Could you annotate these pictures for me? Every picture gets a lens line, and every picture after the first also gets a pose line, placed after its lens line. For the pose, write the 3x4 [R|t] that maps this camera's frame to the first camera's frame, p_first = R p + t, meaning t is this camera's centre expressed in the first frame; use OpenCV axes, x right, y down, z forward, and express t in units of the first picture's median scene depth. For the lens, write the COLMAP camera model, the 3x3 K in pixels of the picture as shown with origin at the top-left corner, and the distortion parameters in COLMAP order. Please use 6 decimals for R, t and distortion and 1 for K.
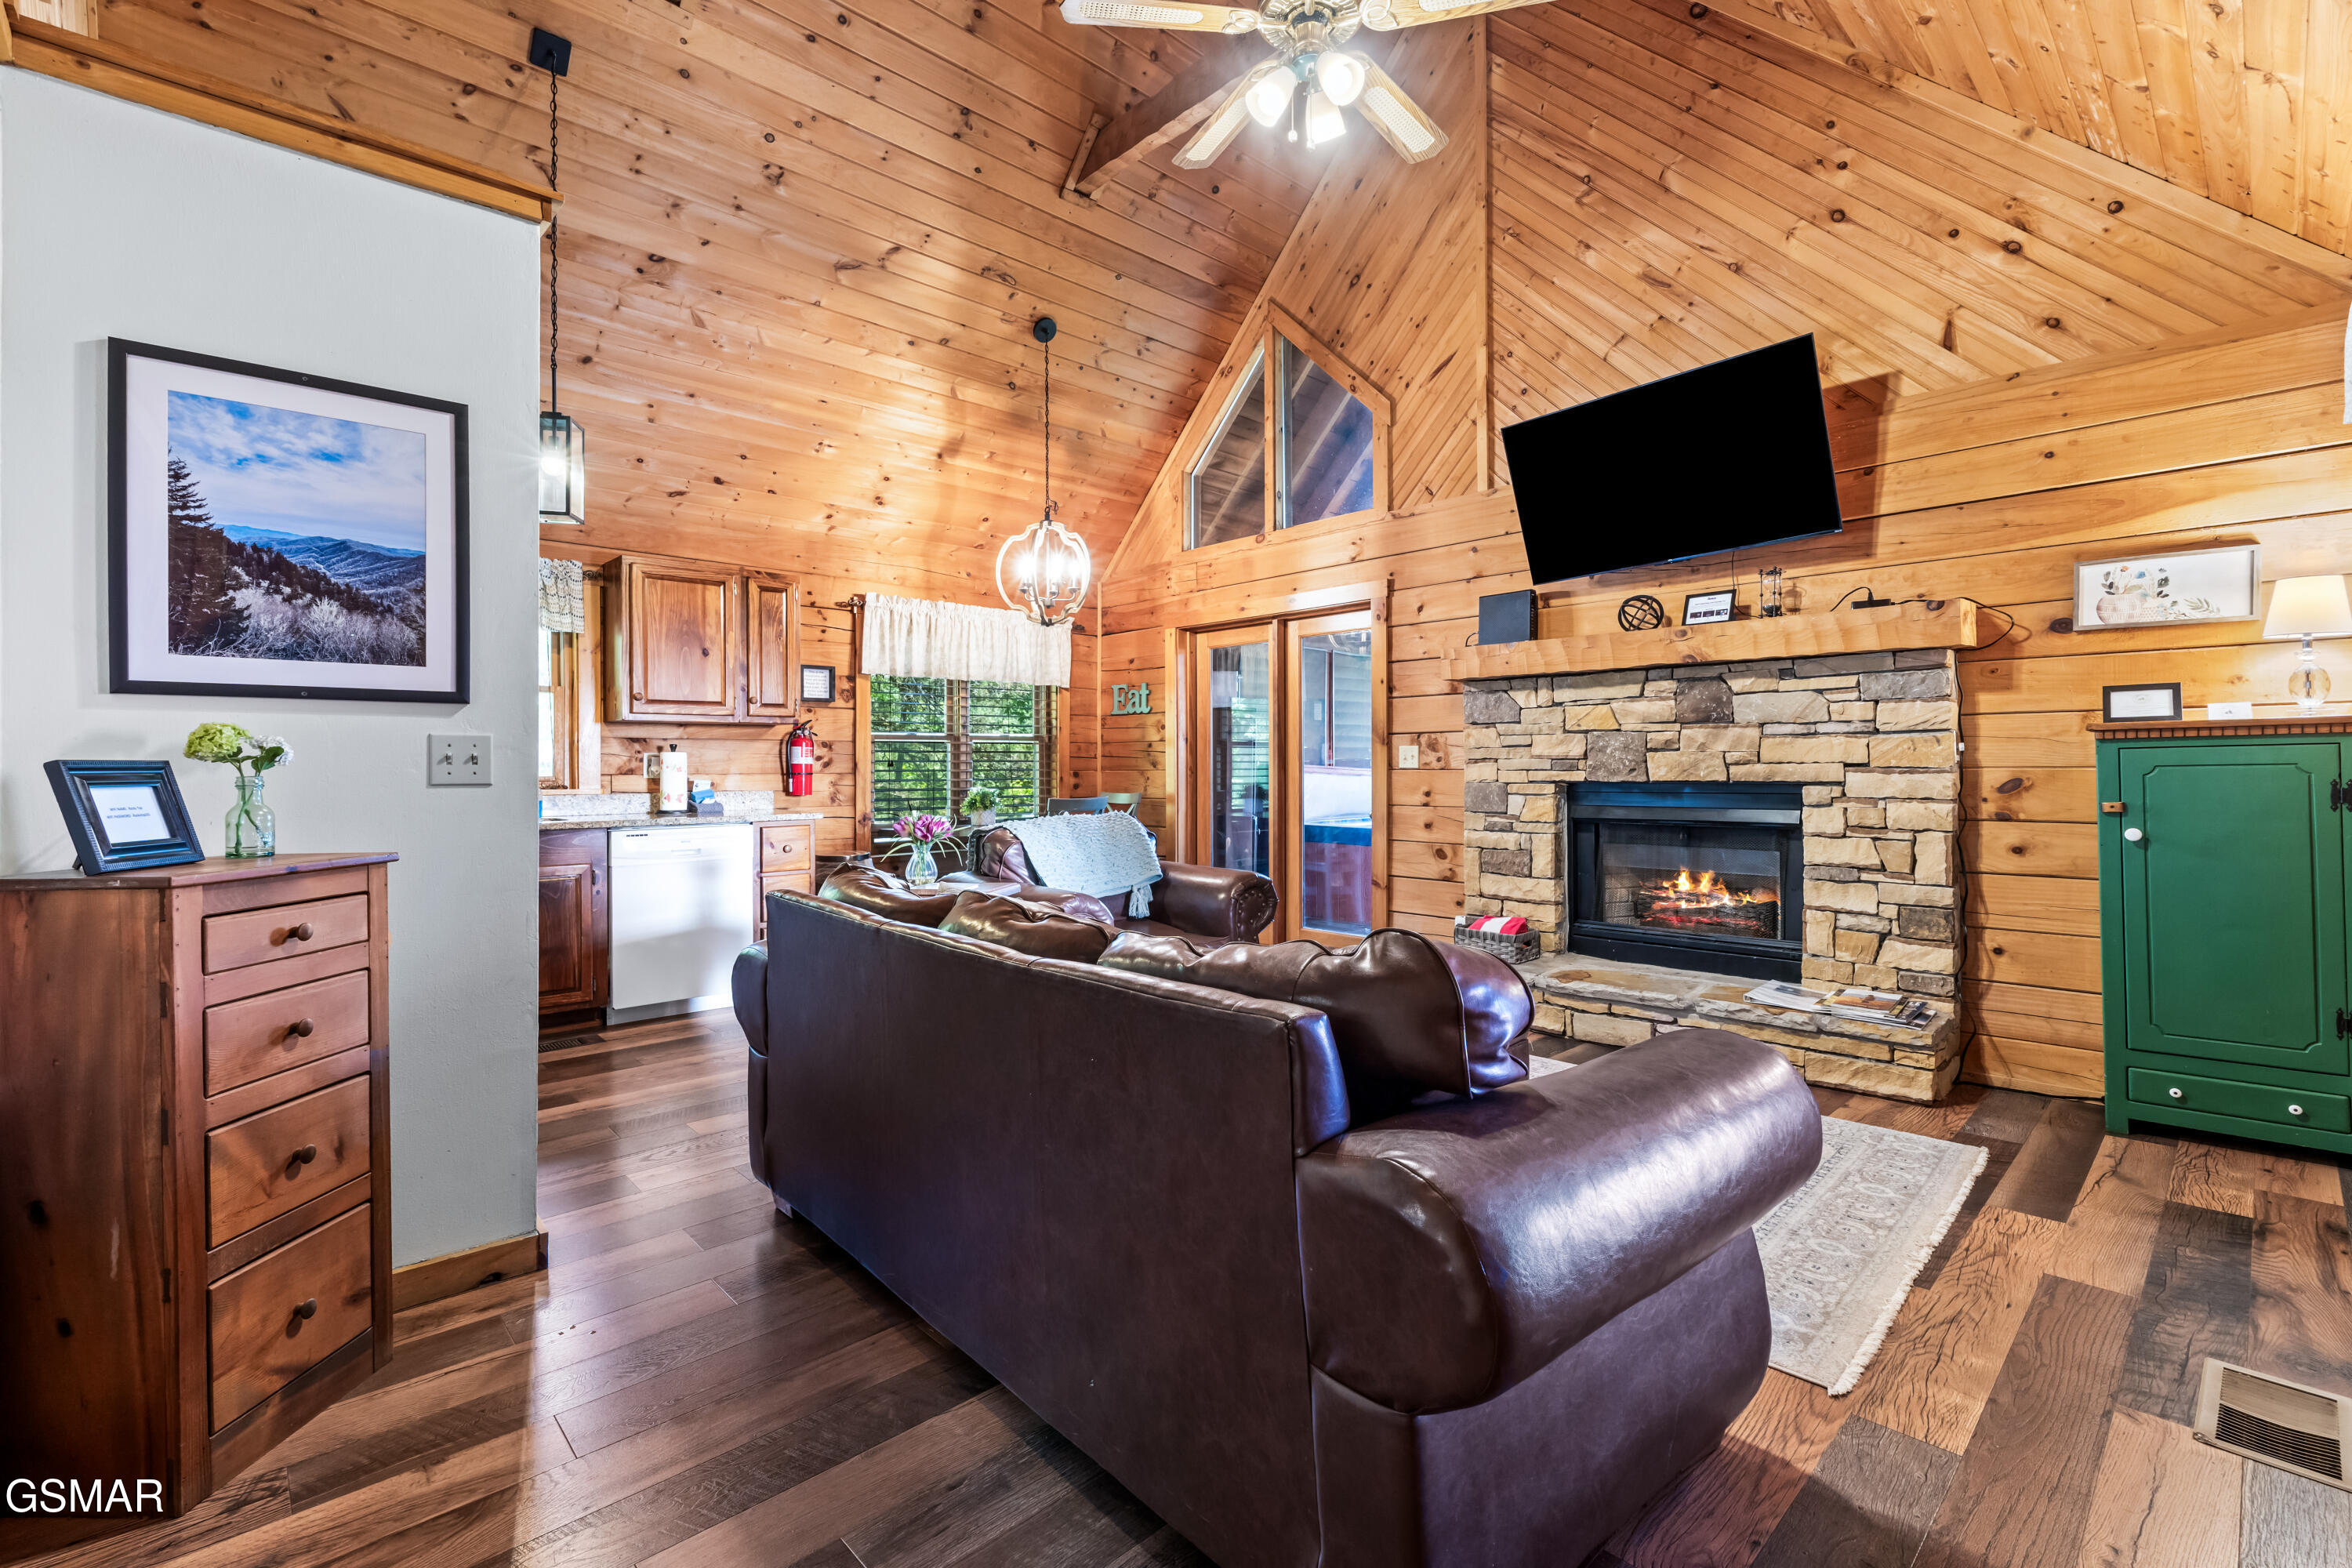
lens RADIAL K [[1049.1, 0, 1140.3], [0, 1049.1, 758.3], [0, 0, 1]] dist [-0.005699, 0.001488]
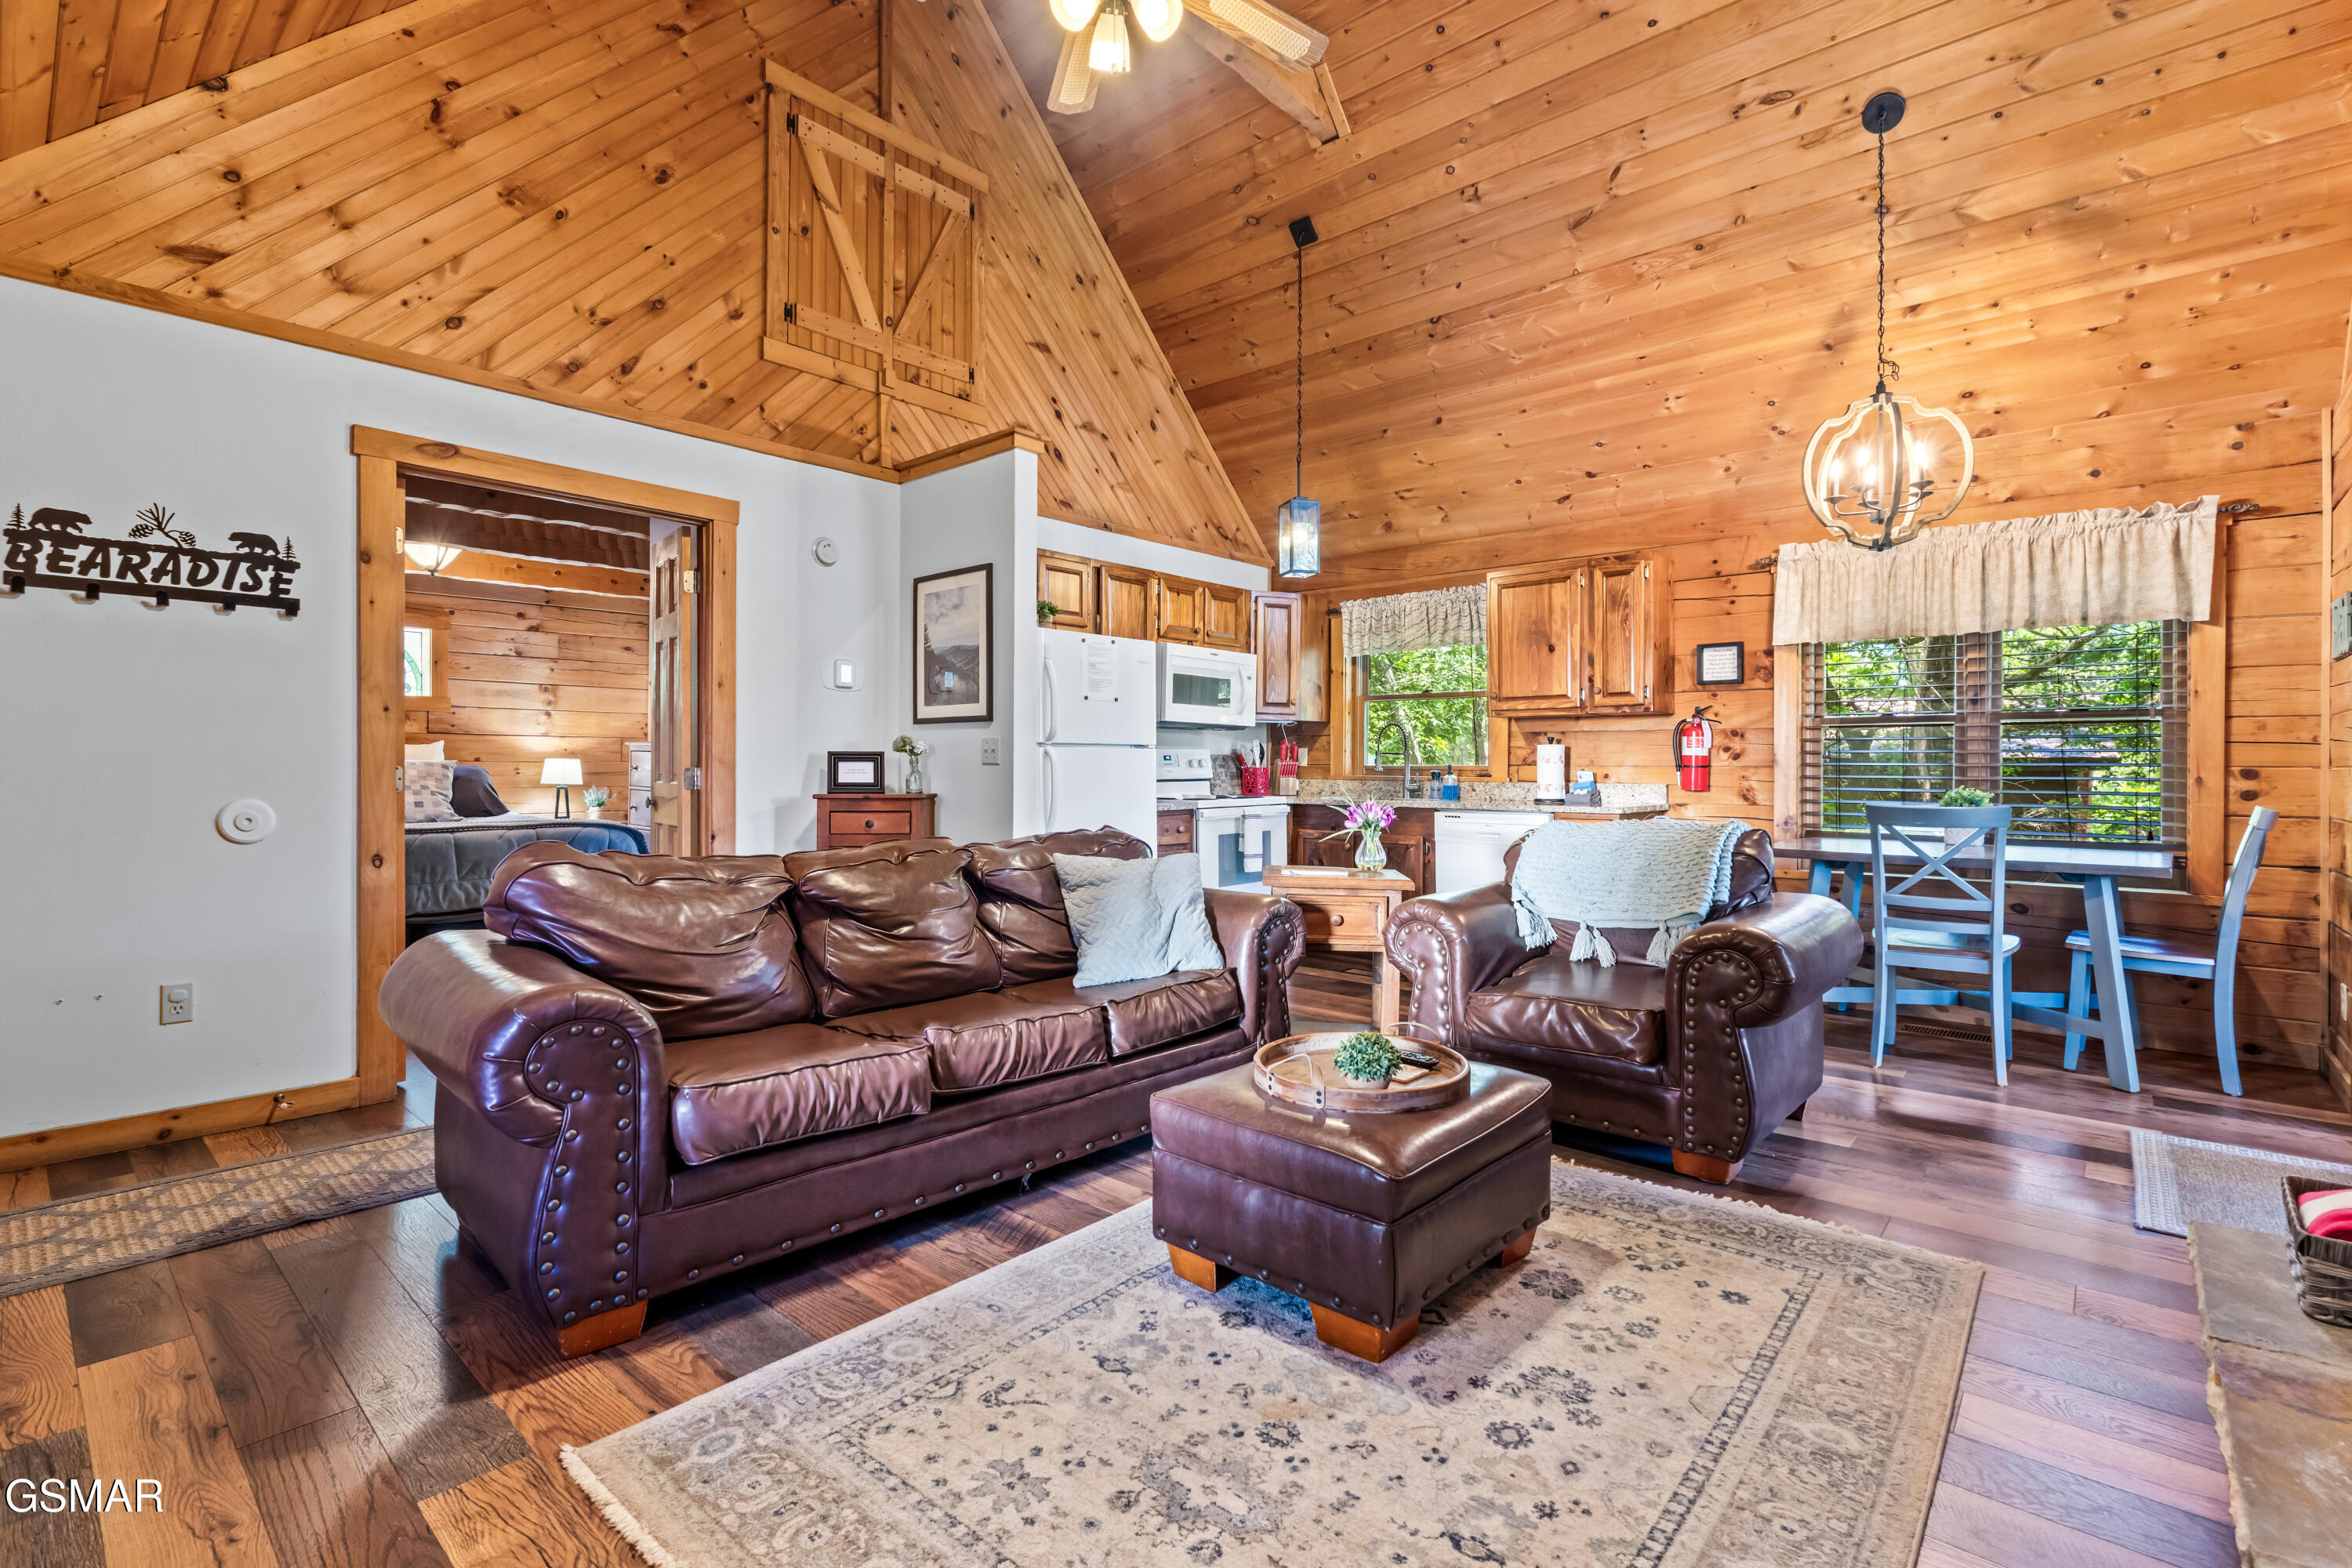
lens RADIAL K [[1049.1, 0, 1188.4], [0, 1049.1, 768.2], [0, 0, 1]] dist [-0.005699, 0.001488]
pose [[0.113047, 0.008666, -0.993552, 0.688866], [0.003029, 0.999954, 0.009066, 0.009227], [0.993585, -0.004034, 0.113016, 0.613495]]
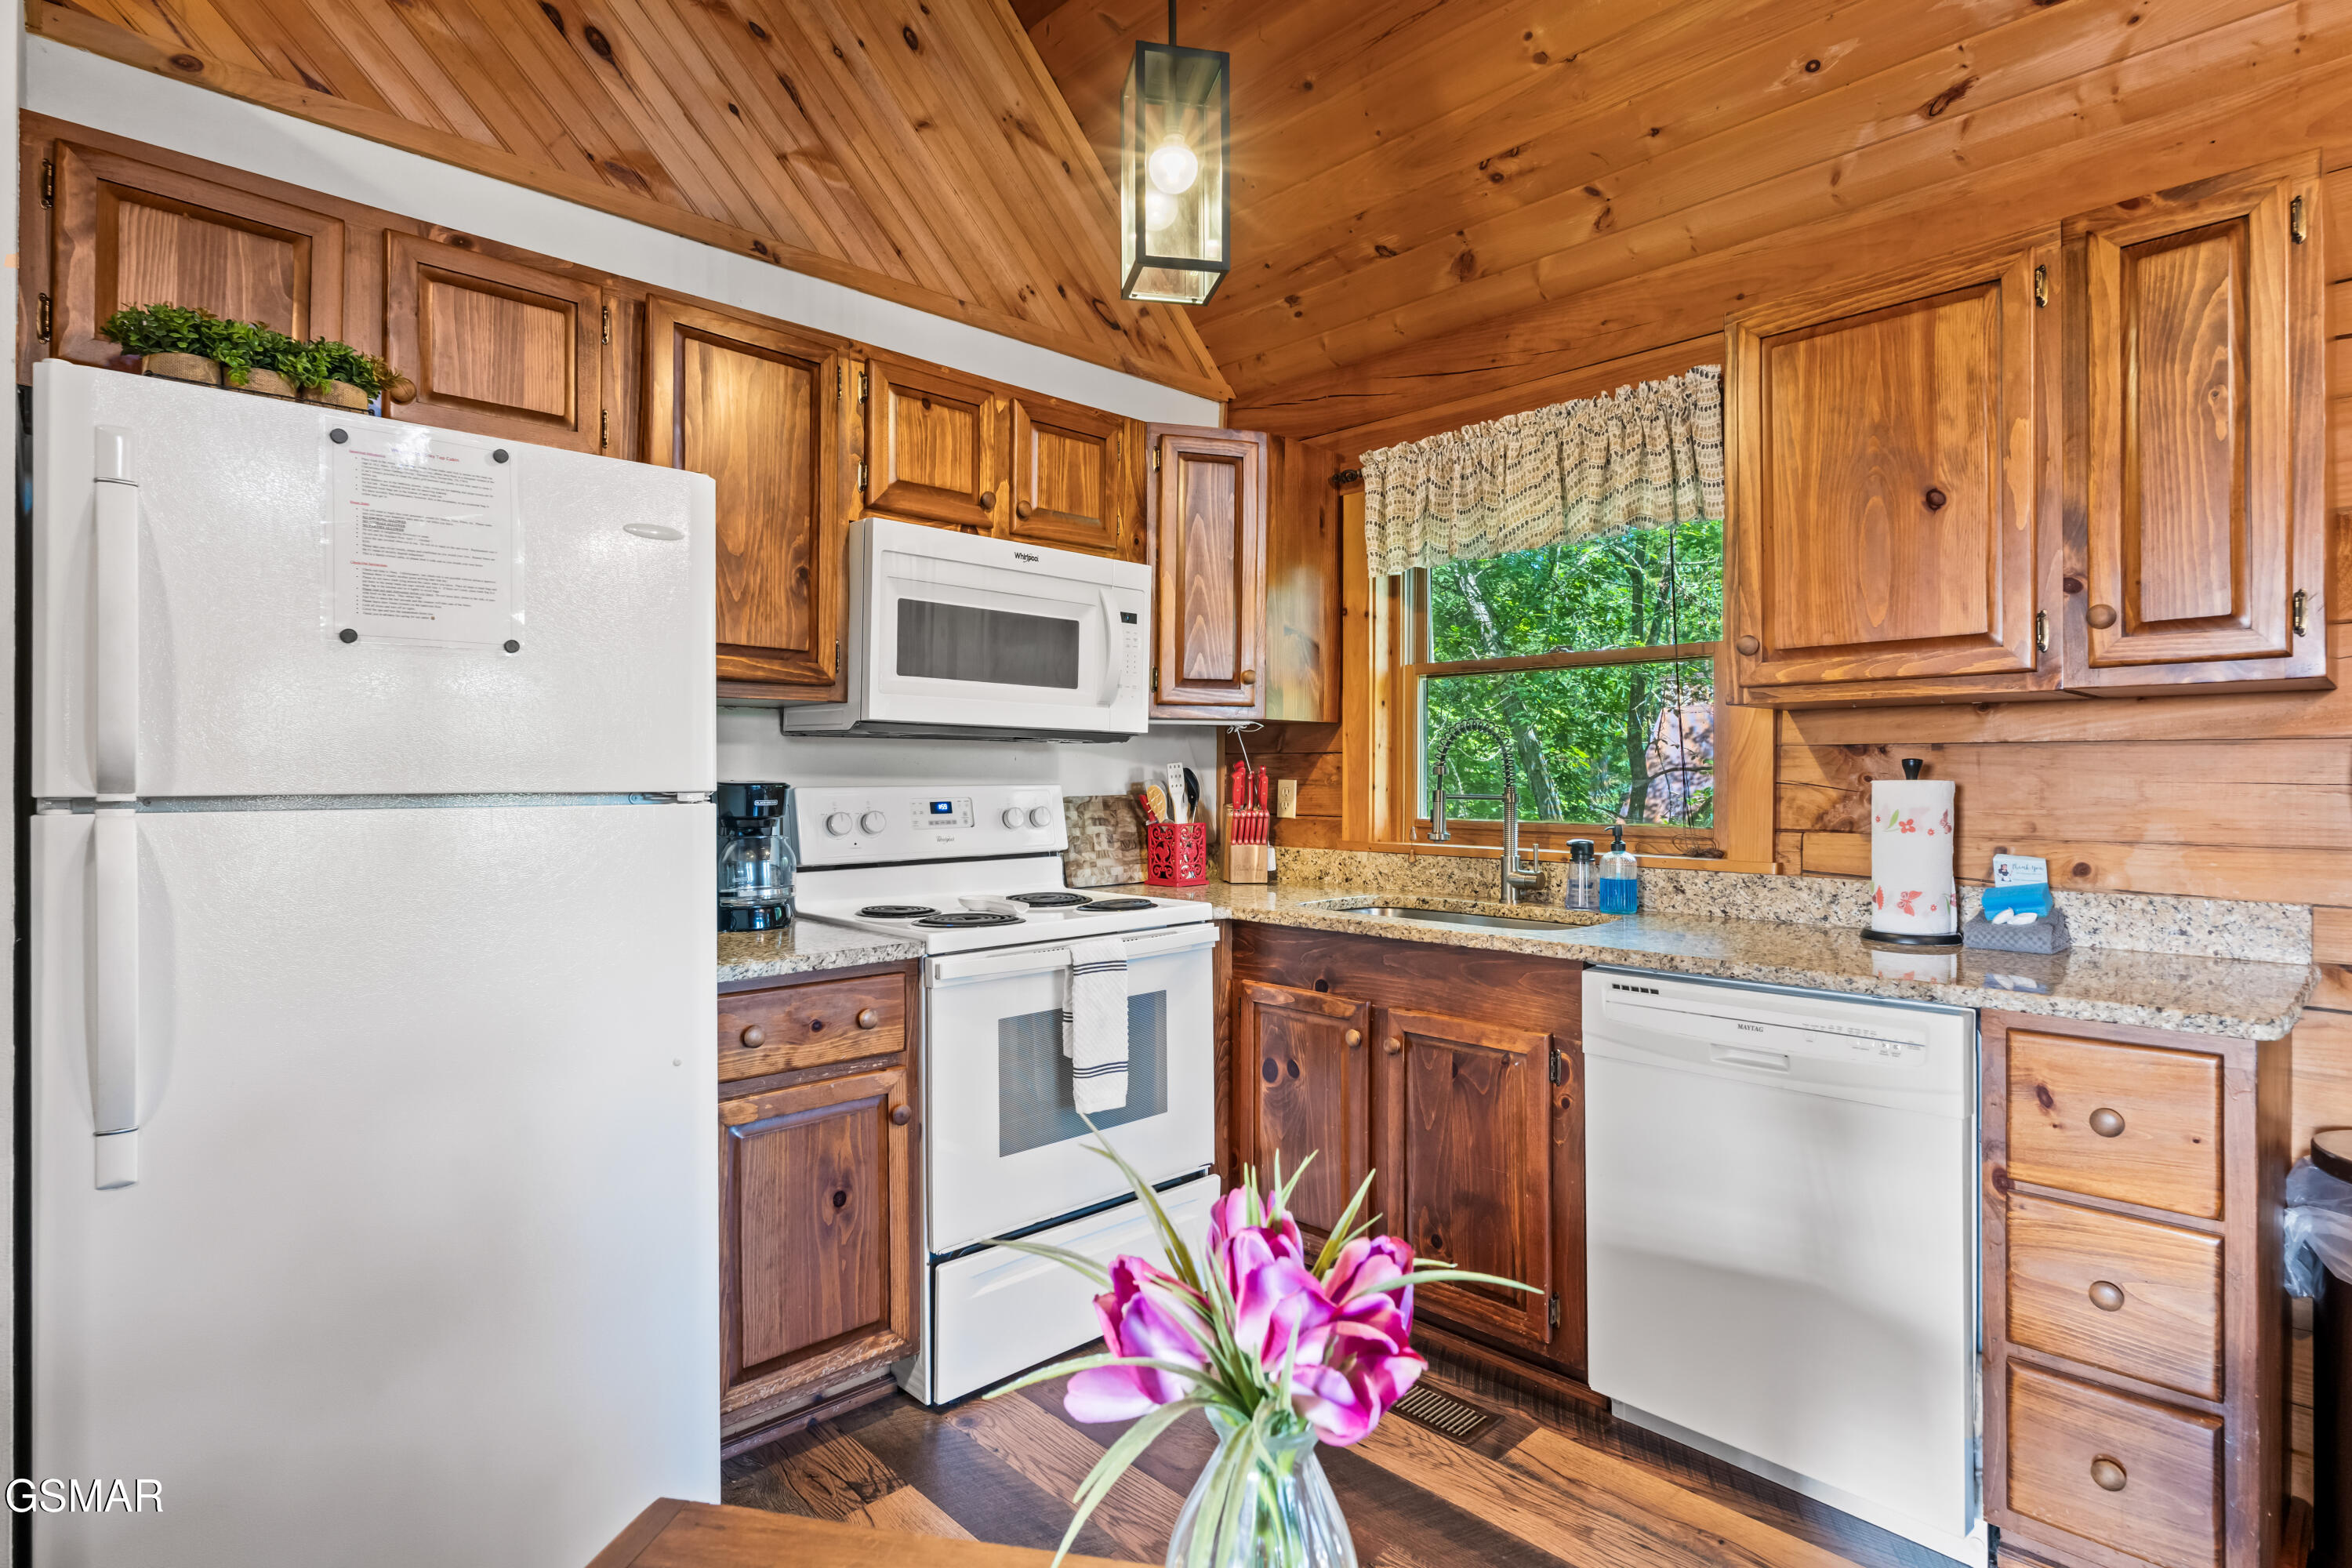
lens RADIAL K [[1184.1, 0, 1187.8], [0, 1184.1, 775.6], [0, 0, 1]] dist [-0.002806, -0.000652]
pose [[0.033527, 0.004125, -0.999429, -0.027790], [0.004962, 0.999978, 0.004294, -0.012556], [0.999426, -0.005103, 0.033506, 0.863911]]
